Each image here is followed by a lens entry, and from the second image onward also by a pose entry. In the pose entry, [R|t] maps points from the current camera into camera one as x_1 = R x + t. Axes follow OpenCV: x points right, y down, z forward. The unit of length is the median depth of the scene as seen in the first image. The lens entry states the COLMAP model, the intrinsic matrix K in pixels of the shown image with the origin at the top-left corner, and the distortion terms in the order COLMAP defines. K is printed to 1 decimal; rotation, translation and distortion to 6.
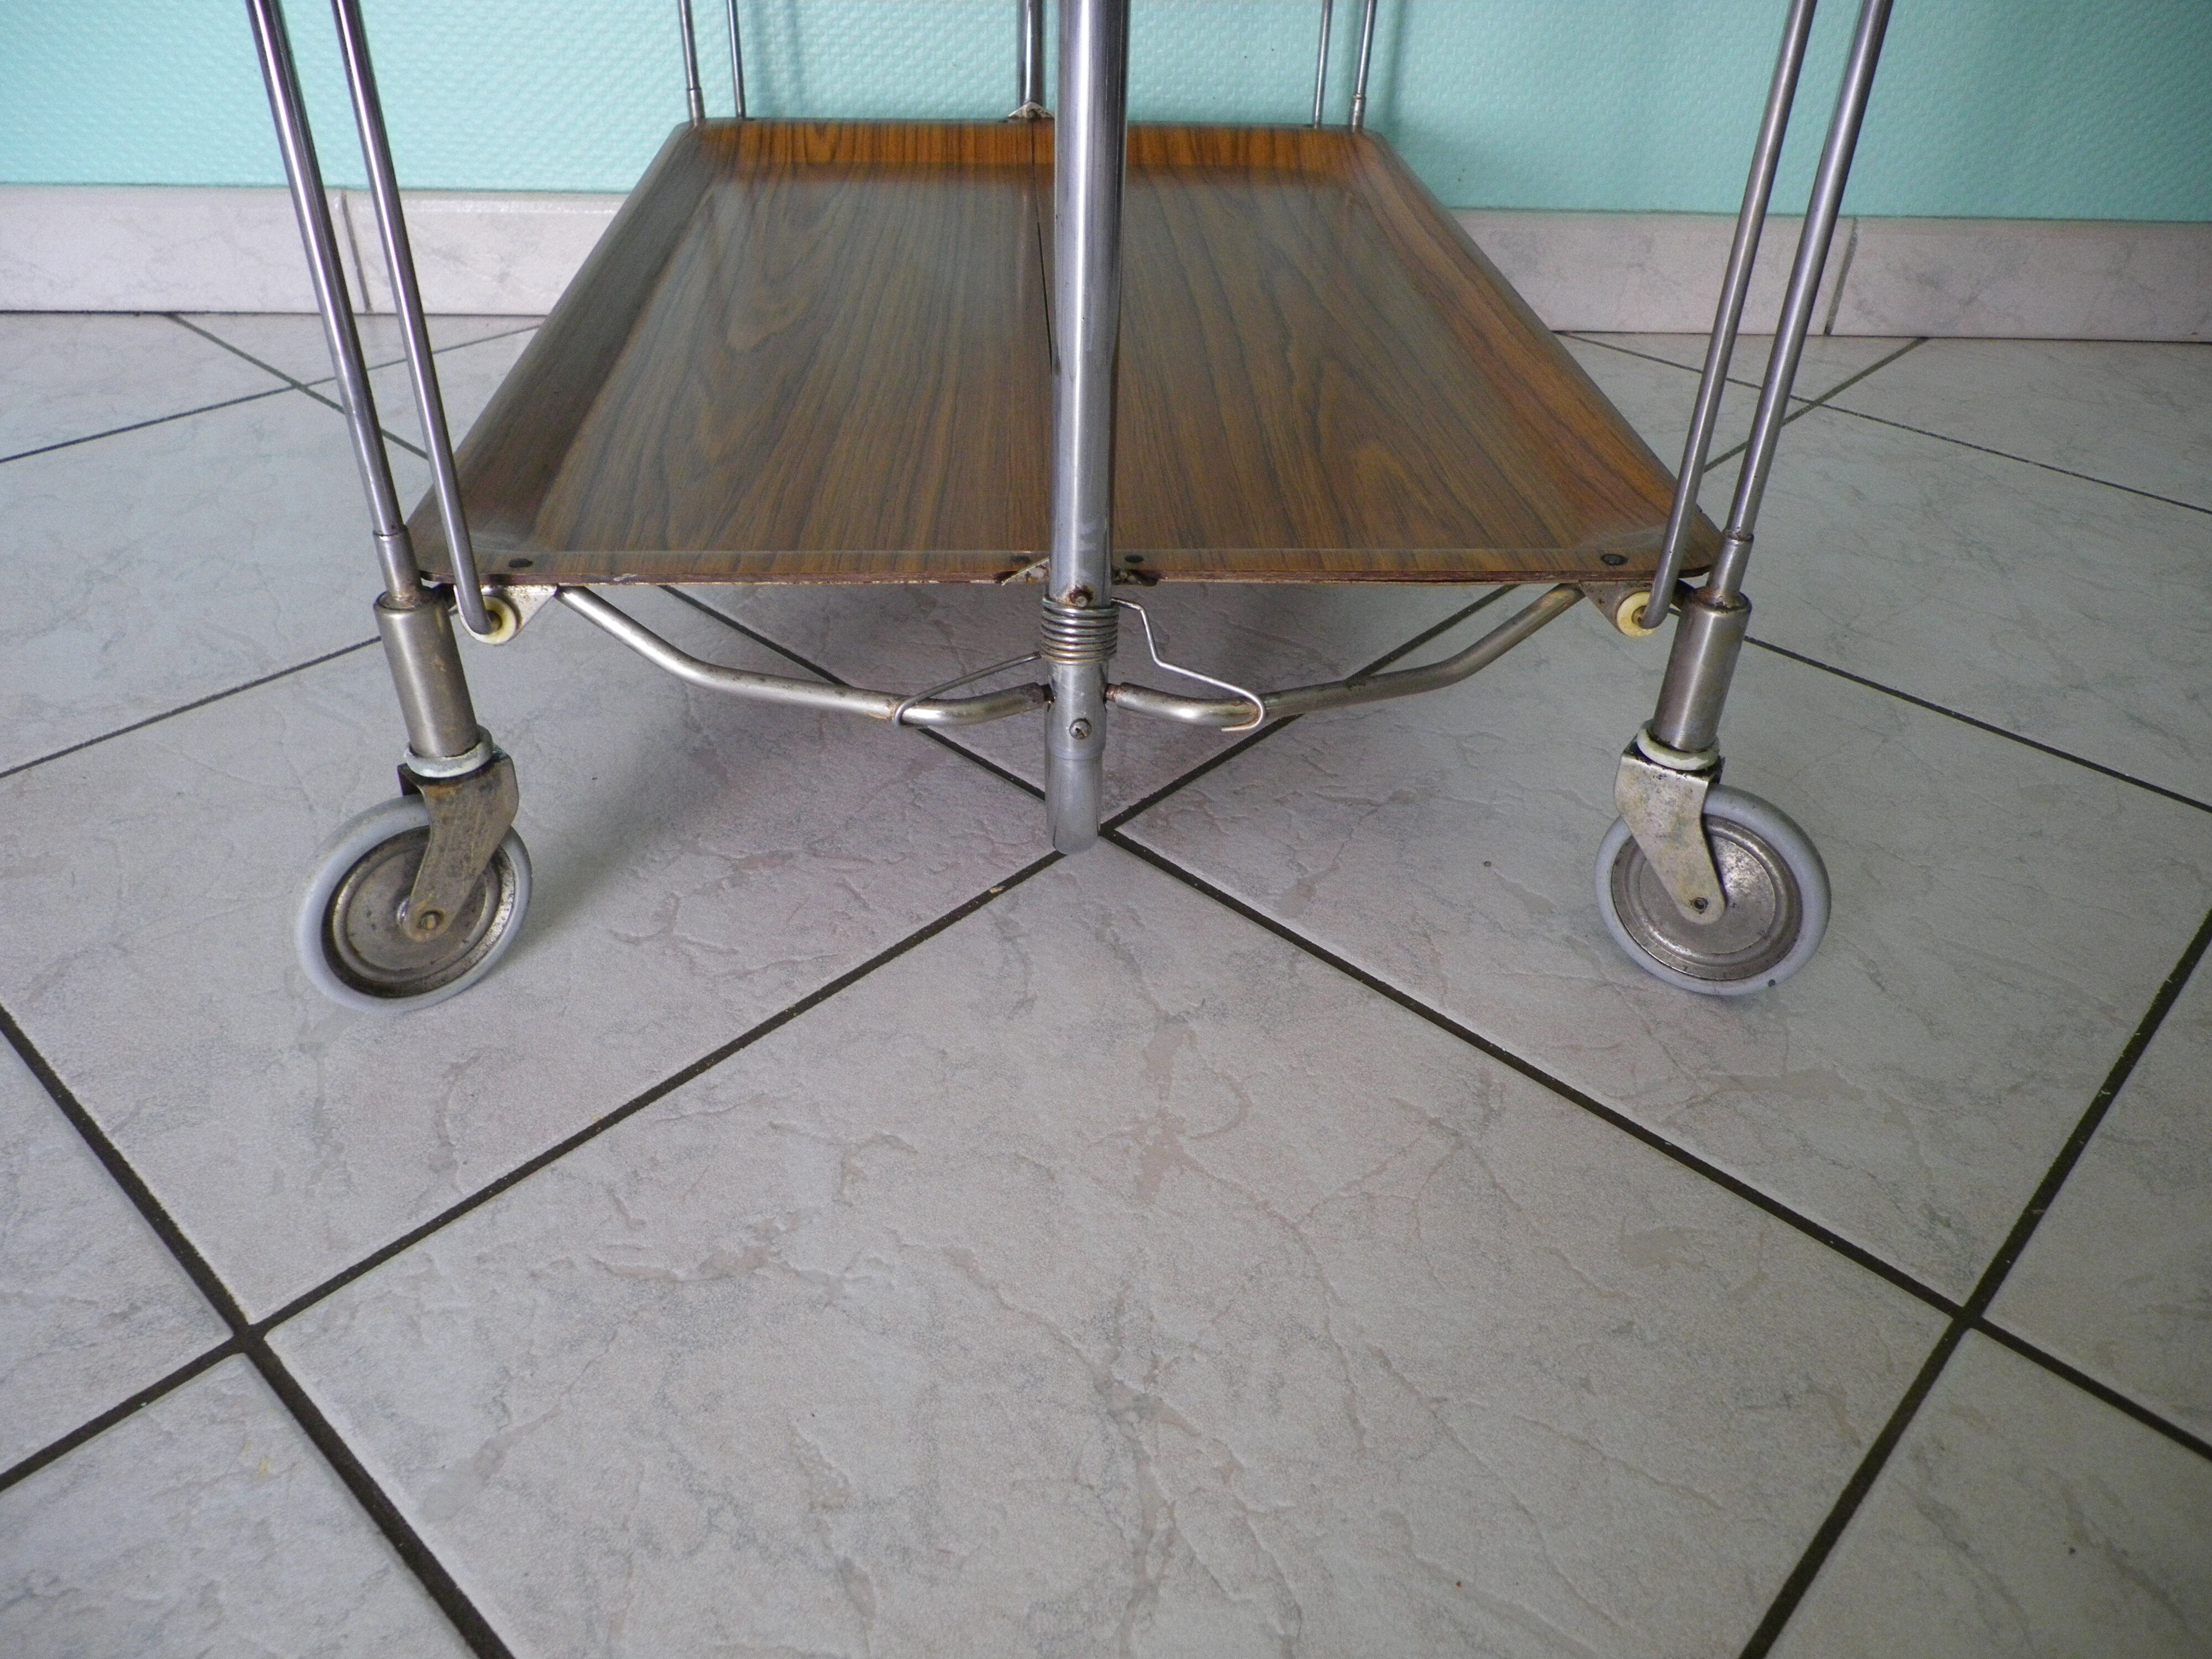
lens RADIAL K [[1674.5, 0, 1107.9], [0, 1674.5, 818.7], [0, 0, 1]] dist [-0.014039, 0.011651]
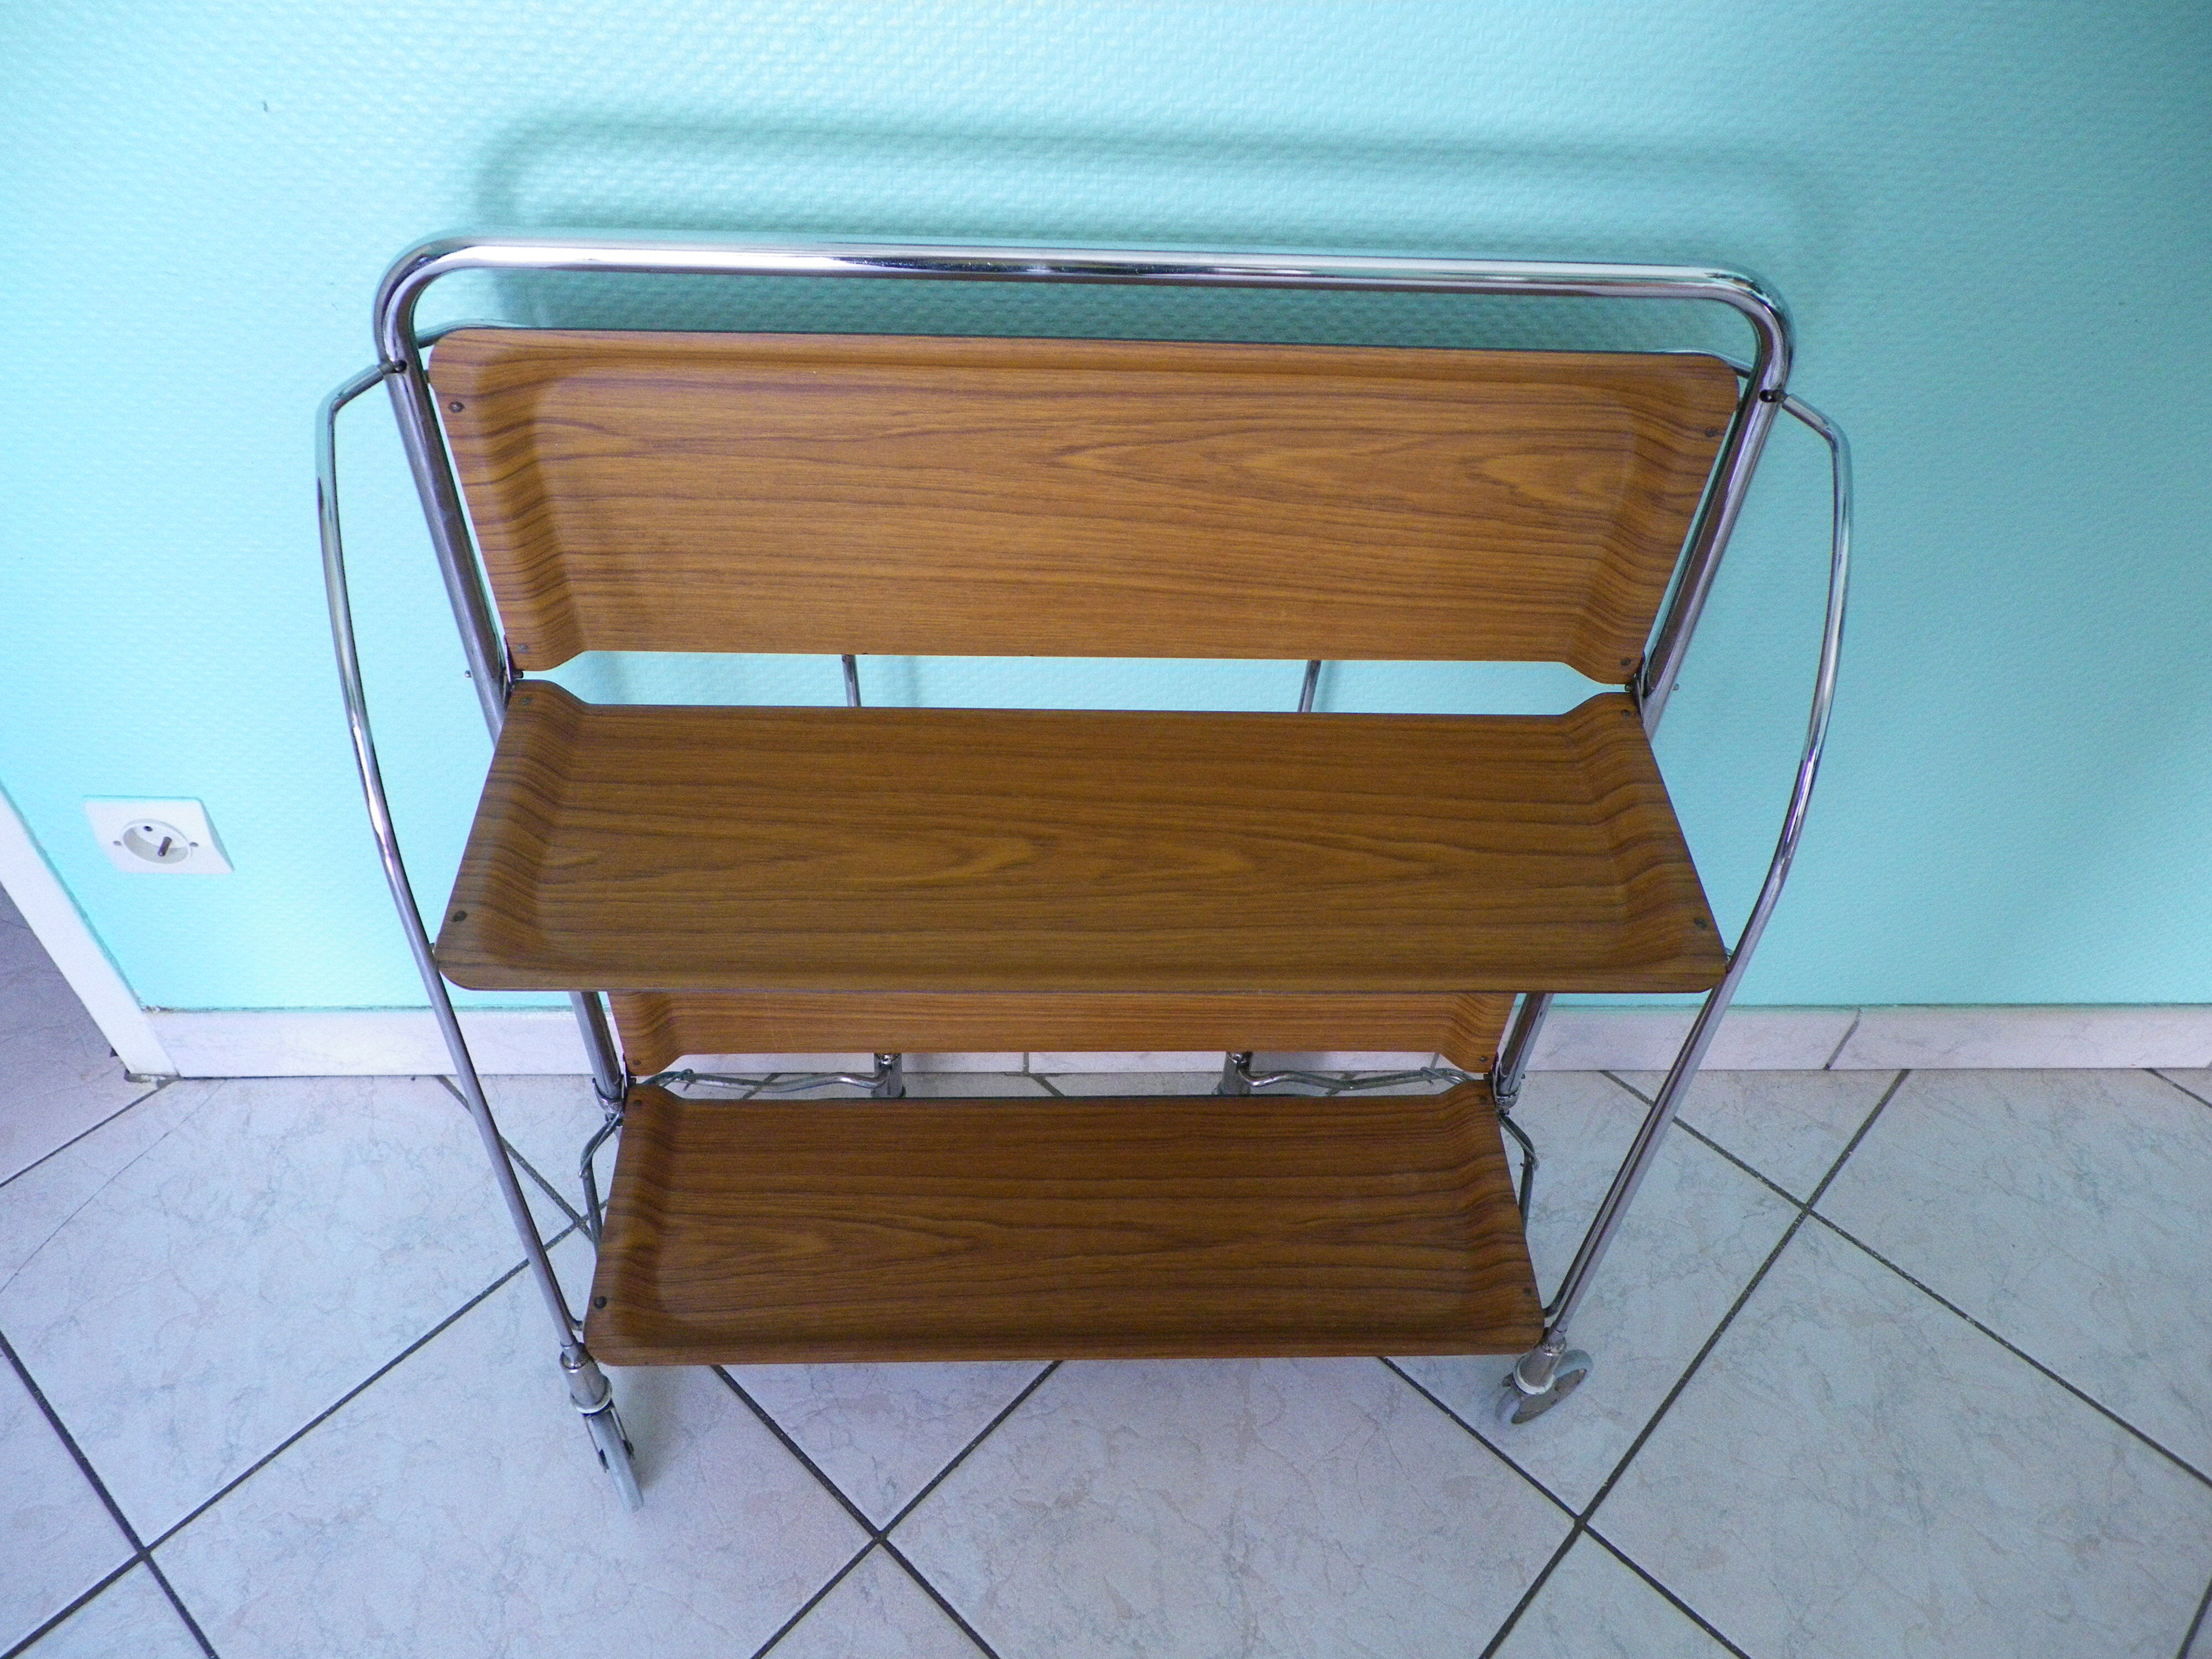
lens RADIAL K [[1674.5, 0, 1104.4], [0, 1674.5, 820.6], [0, 0, 1]] dist [-0.014039, 0.011651]
pose [[0.999815, 0.013938, 0.013269, -0.209340], [-0.016487, 0.976018, 0.217063, -1.447094], [-0.009925, -0.217242, 0.976067, -0.245821]]
